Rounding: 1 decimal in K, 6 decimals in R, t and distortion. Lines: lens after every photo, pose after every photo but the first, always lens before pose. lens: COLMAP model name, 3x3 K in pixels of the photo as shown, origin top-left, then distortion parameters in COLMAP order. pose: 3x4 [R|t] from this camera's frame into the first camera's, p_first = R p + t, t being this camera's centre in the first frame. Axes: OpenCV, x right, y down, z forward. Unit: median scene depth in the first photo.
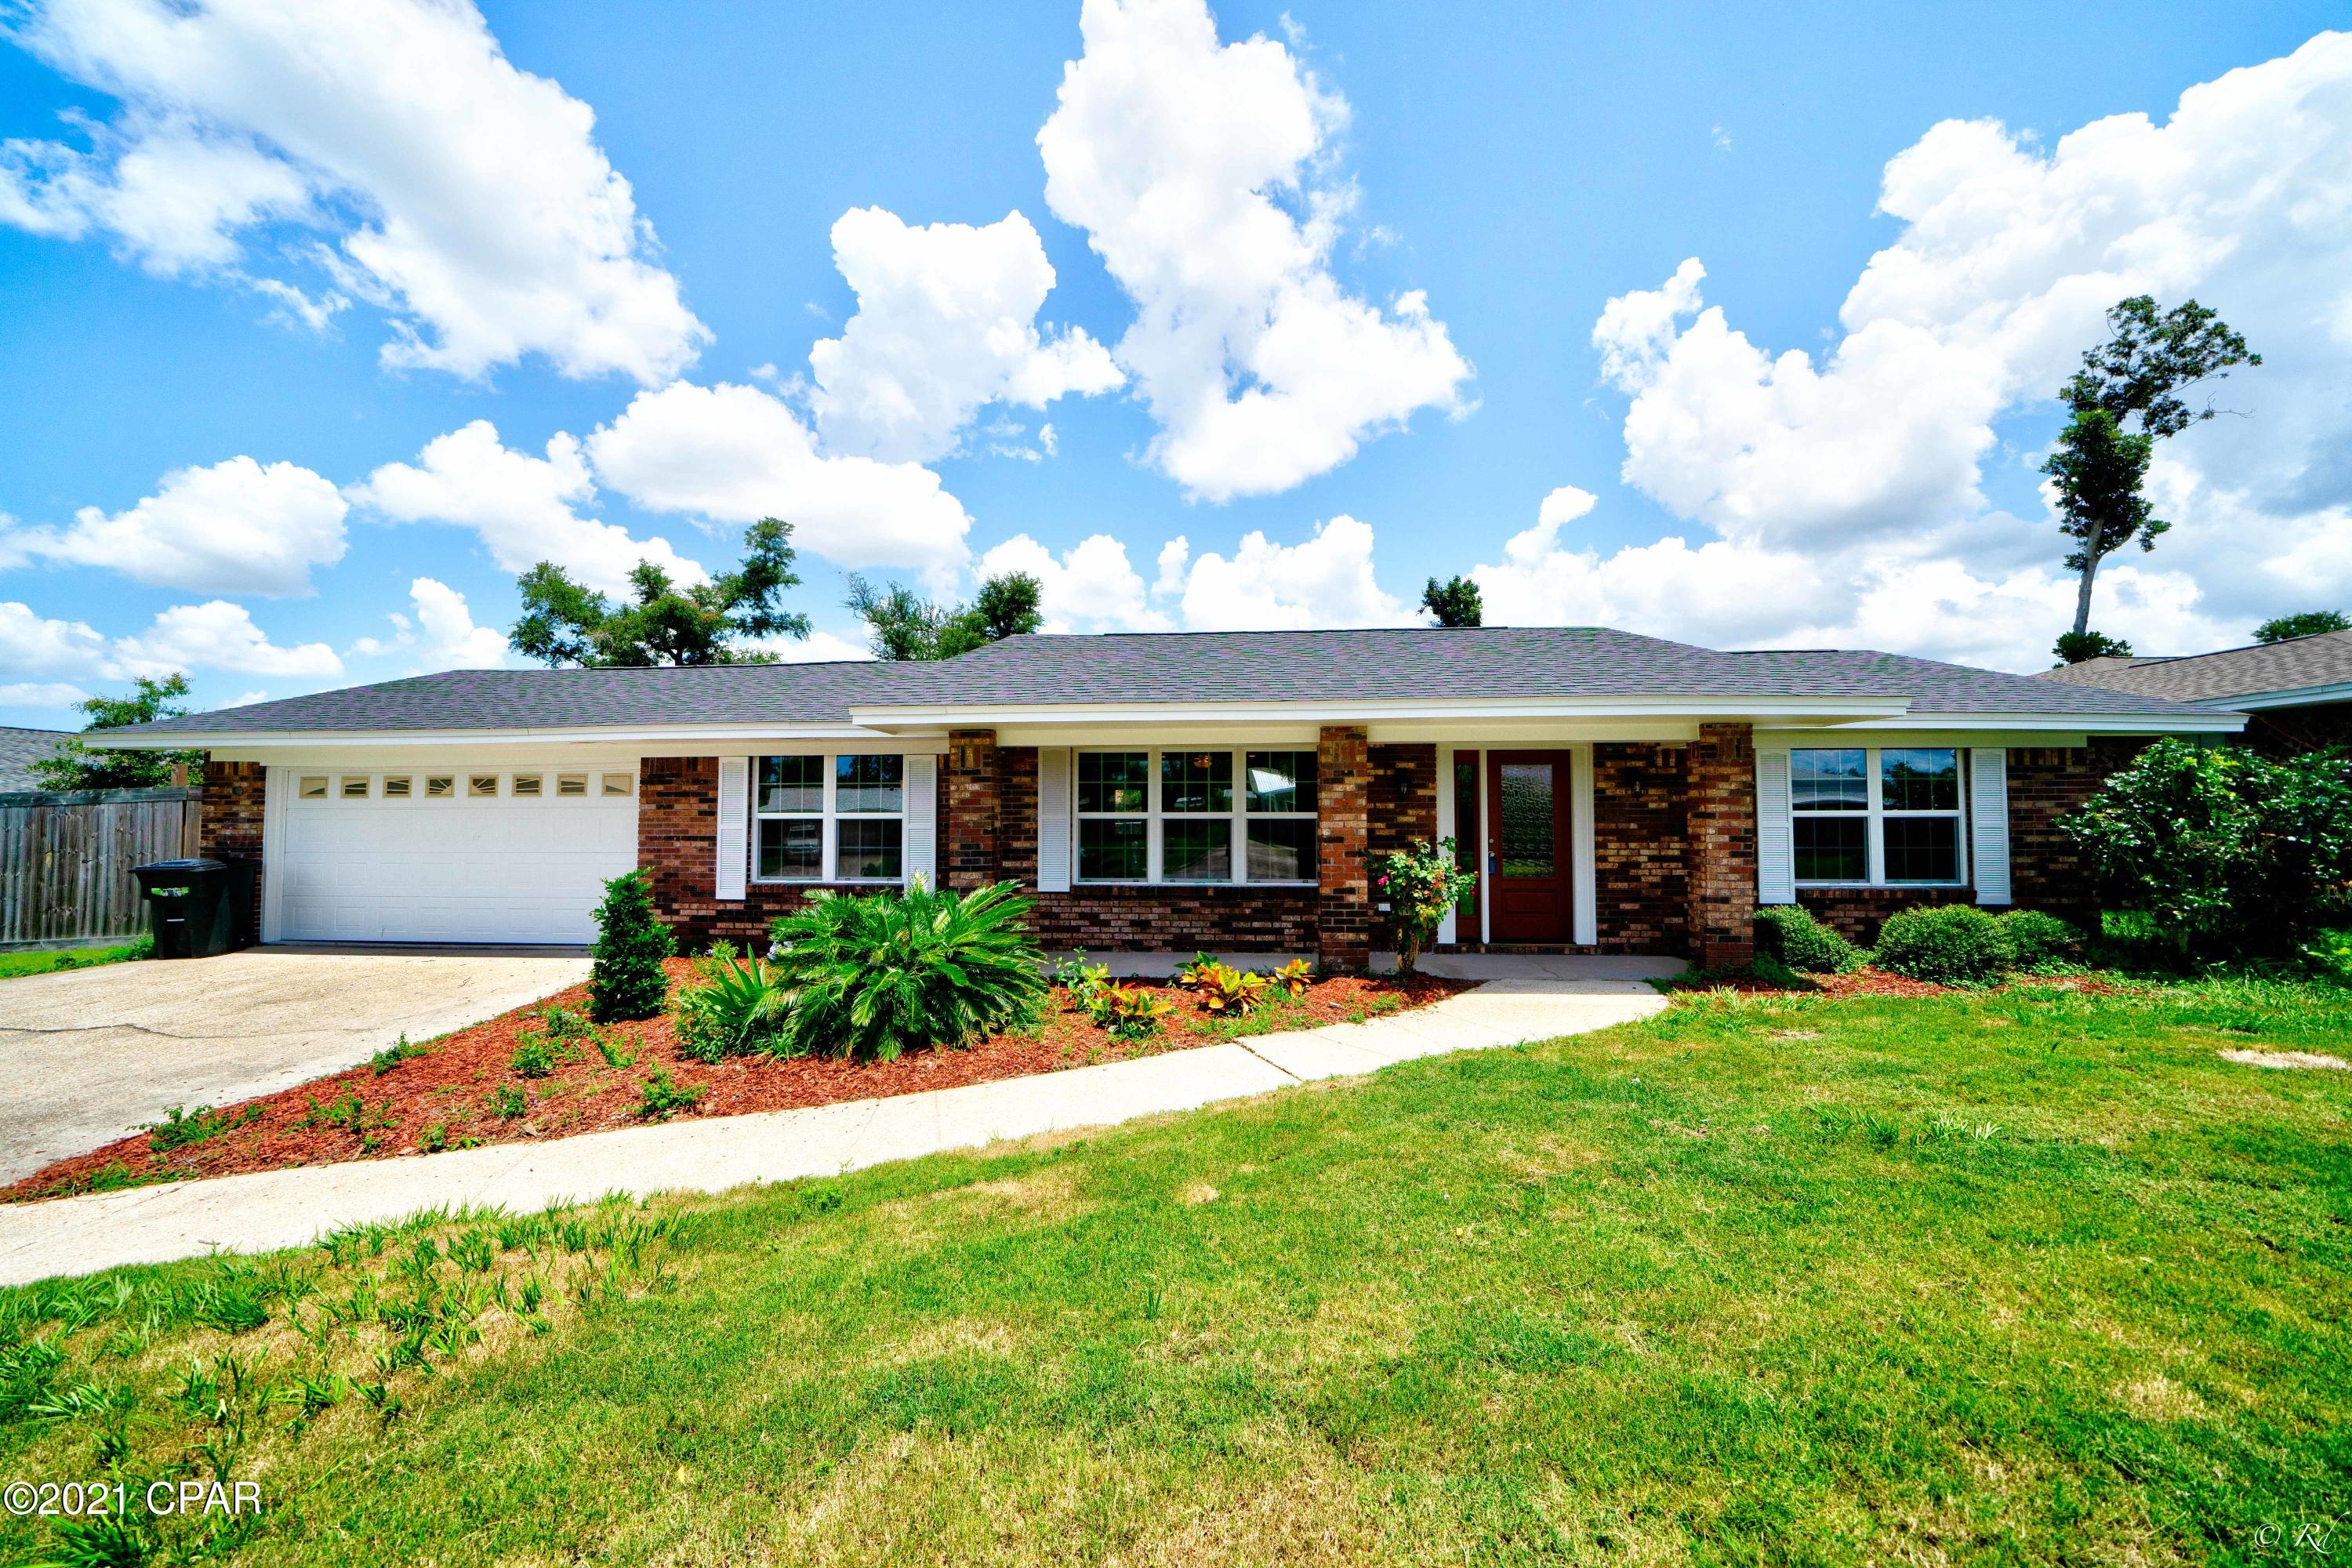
lens RADIAL K [[809.1, 0, 1180.3], [0, 809.1, 786.0], [0, 0, 1]] dist [-0.032317, 0.003978]
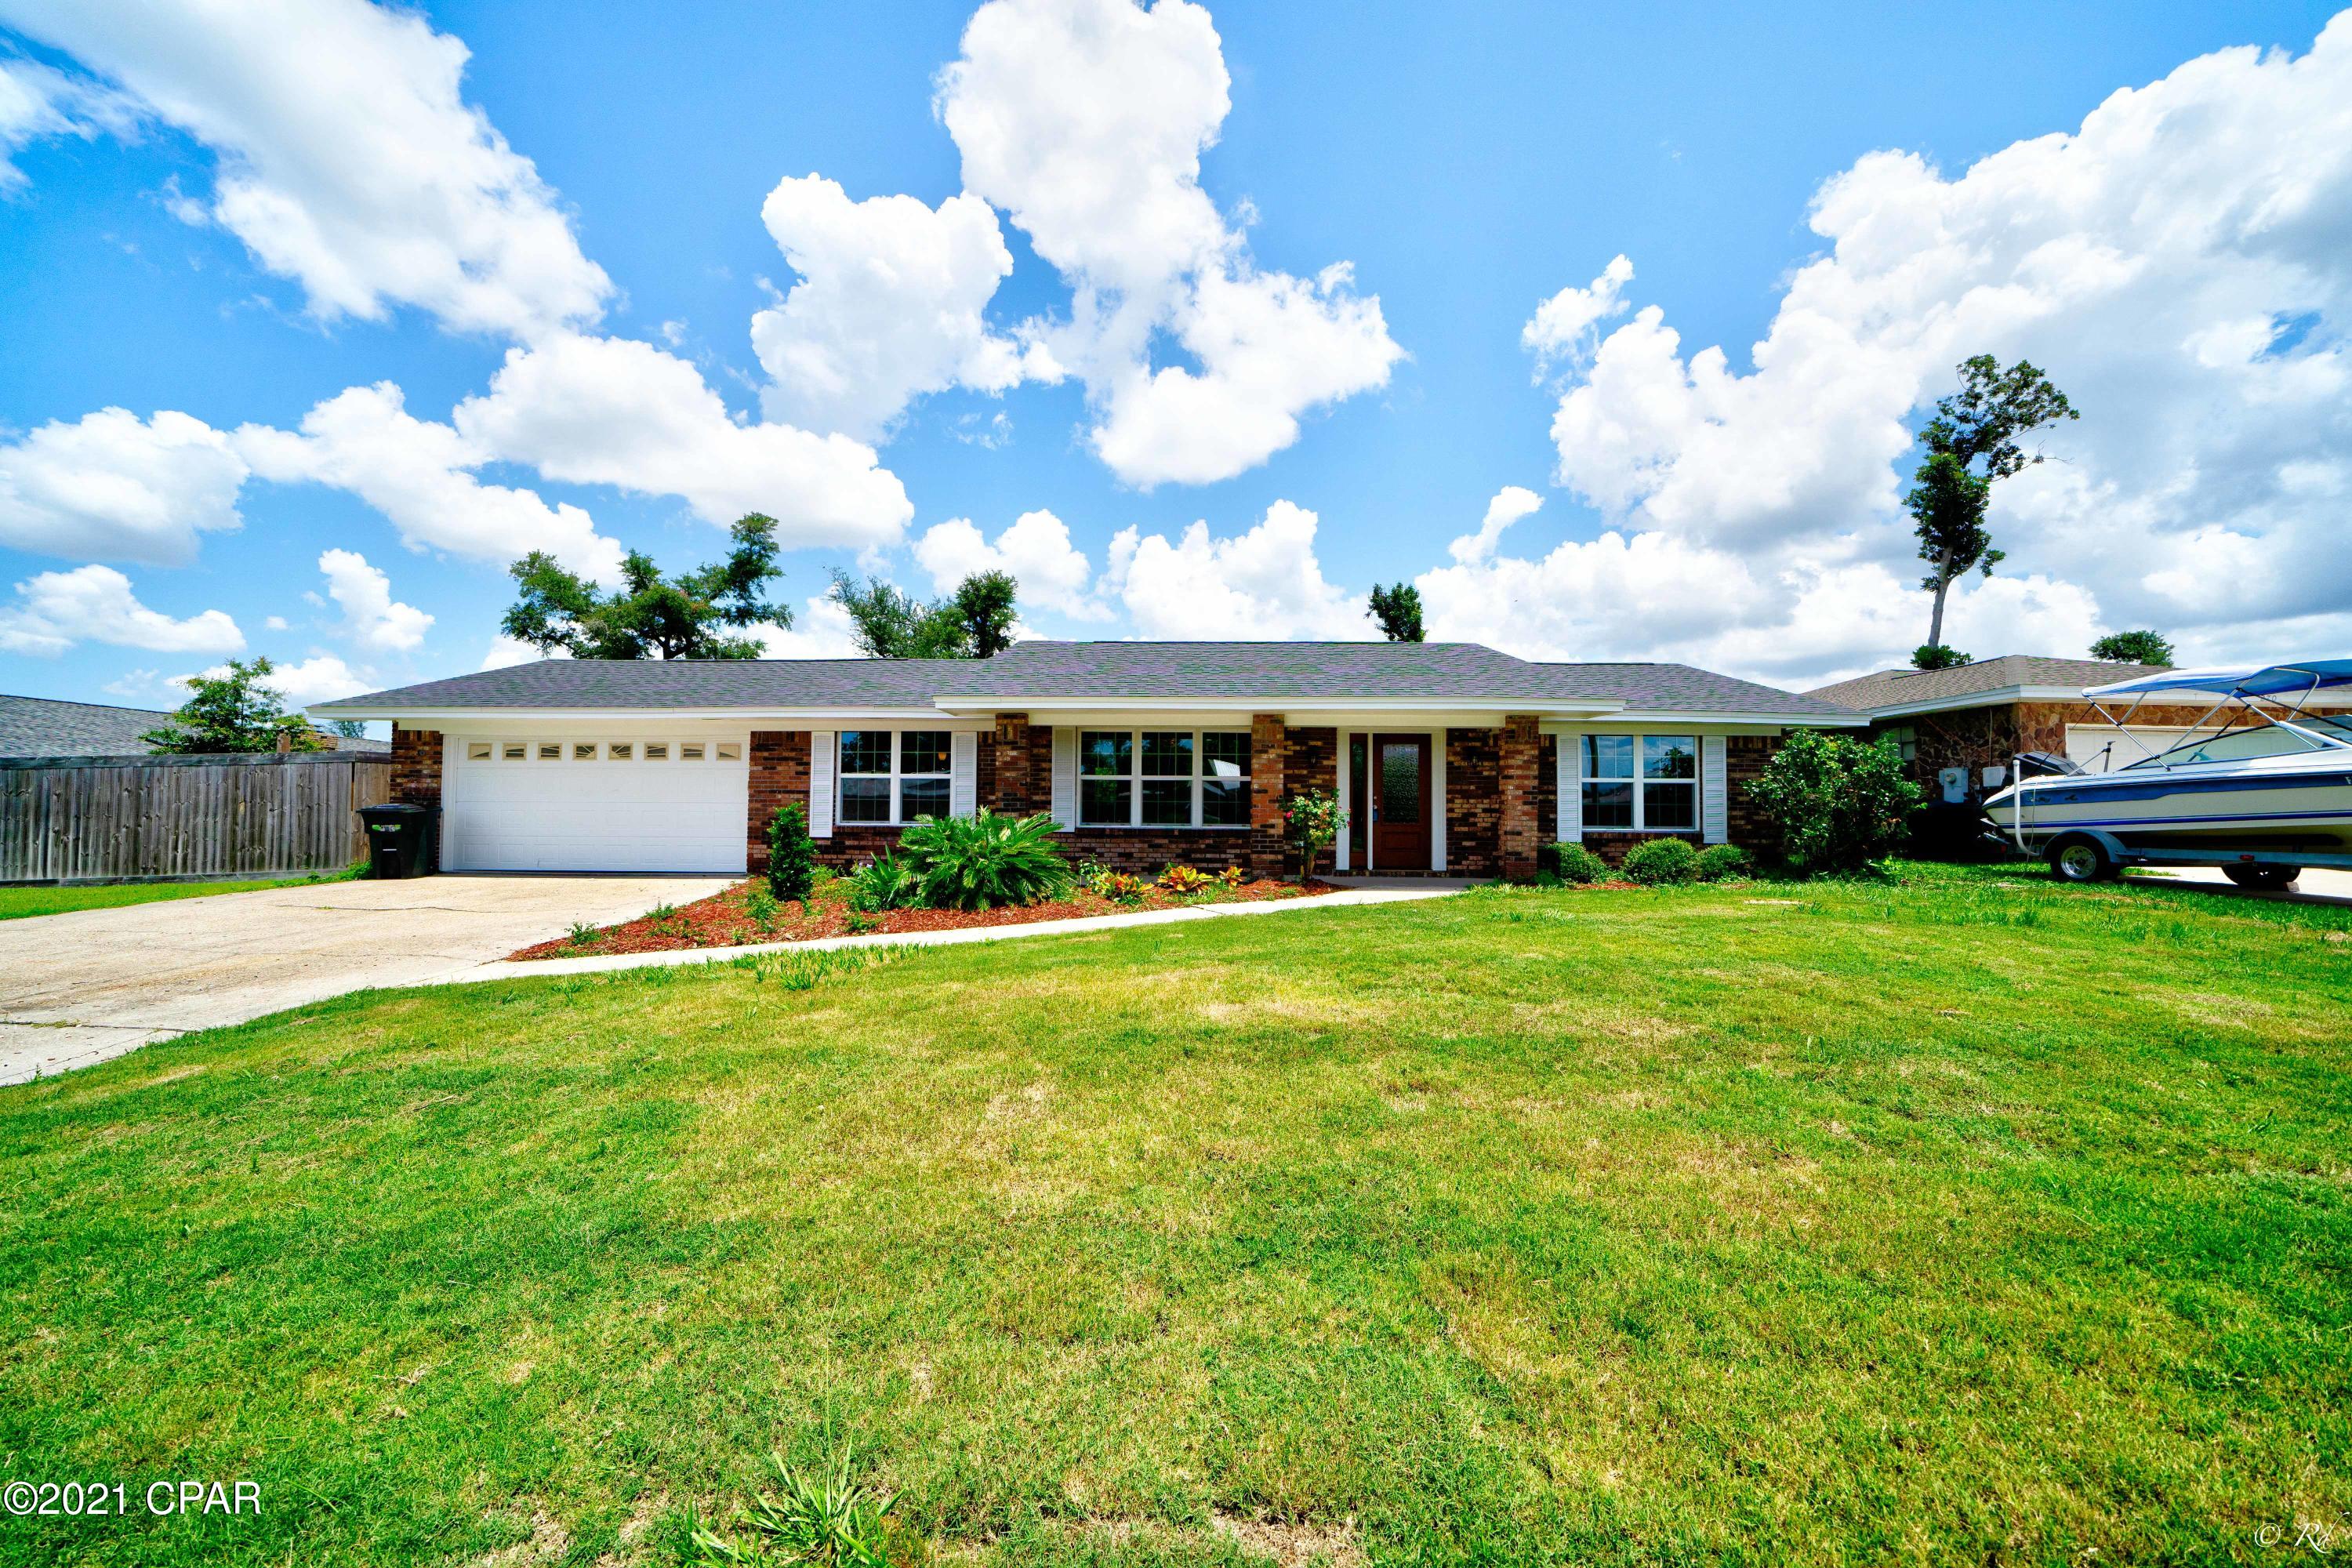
lens RADIAL K [[812.6, 0, 1173.4], [0, 812.6, 787.7], [0, 0, 1]] dist [-0.025963, 0.002627]
pose [[0.999078, 0.010723, 0.041575, -0.022009], [-0.011166, 0.999883, 0.010437, 0.032671], [-0.041459, -0.010892, 0.999081, -0.335772]]
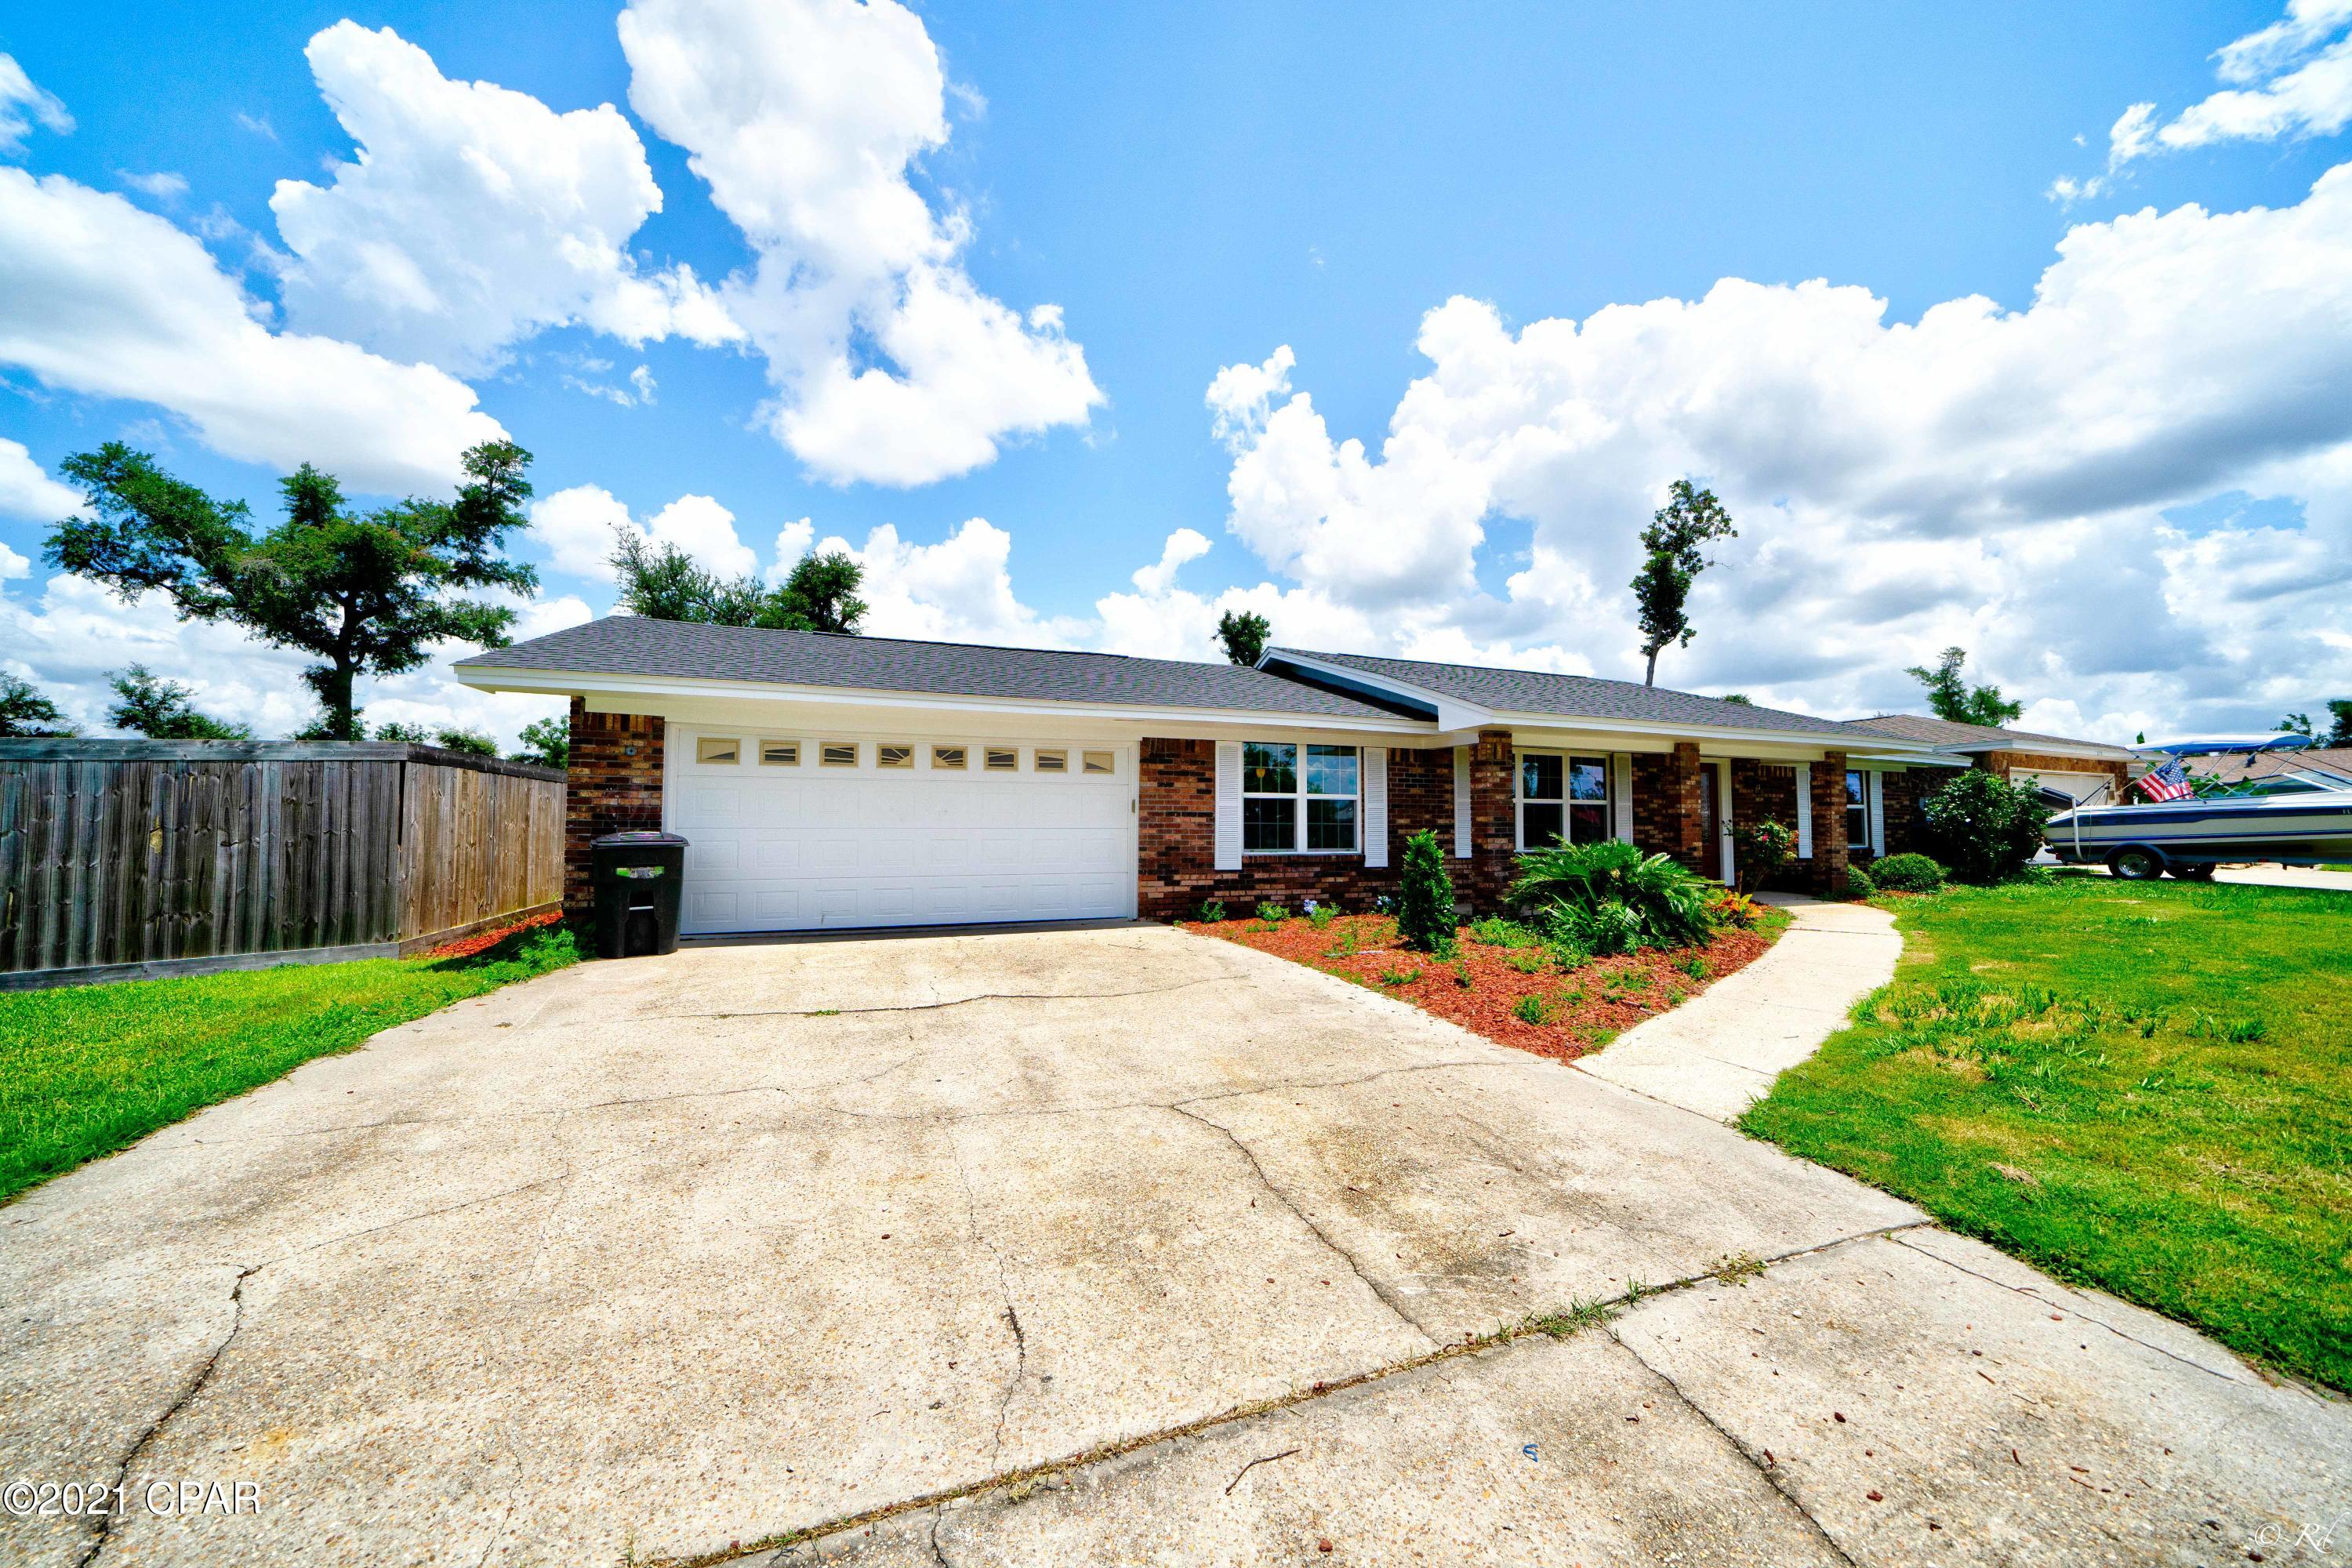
lens RADIAL K [[812.6, 0, 1173.4], [0, 812.6, 787.7], [0, 0, 1]] dist [-0.025963, 0.002627]
pose [[0.905387, 0.026482, 0.423761, -0.968111], [-0.020733, 0.999620, -0.018171, 0.043835], [-0.424081, 0.007666, 0.905592, 0.012597]]
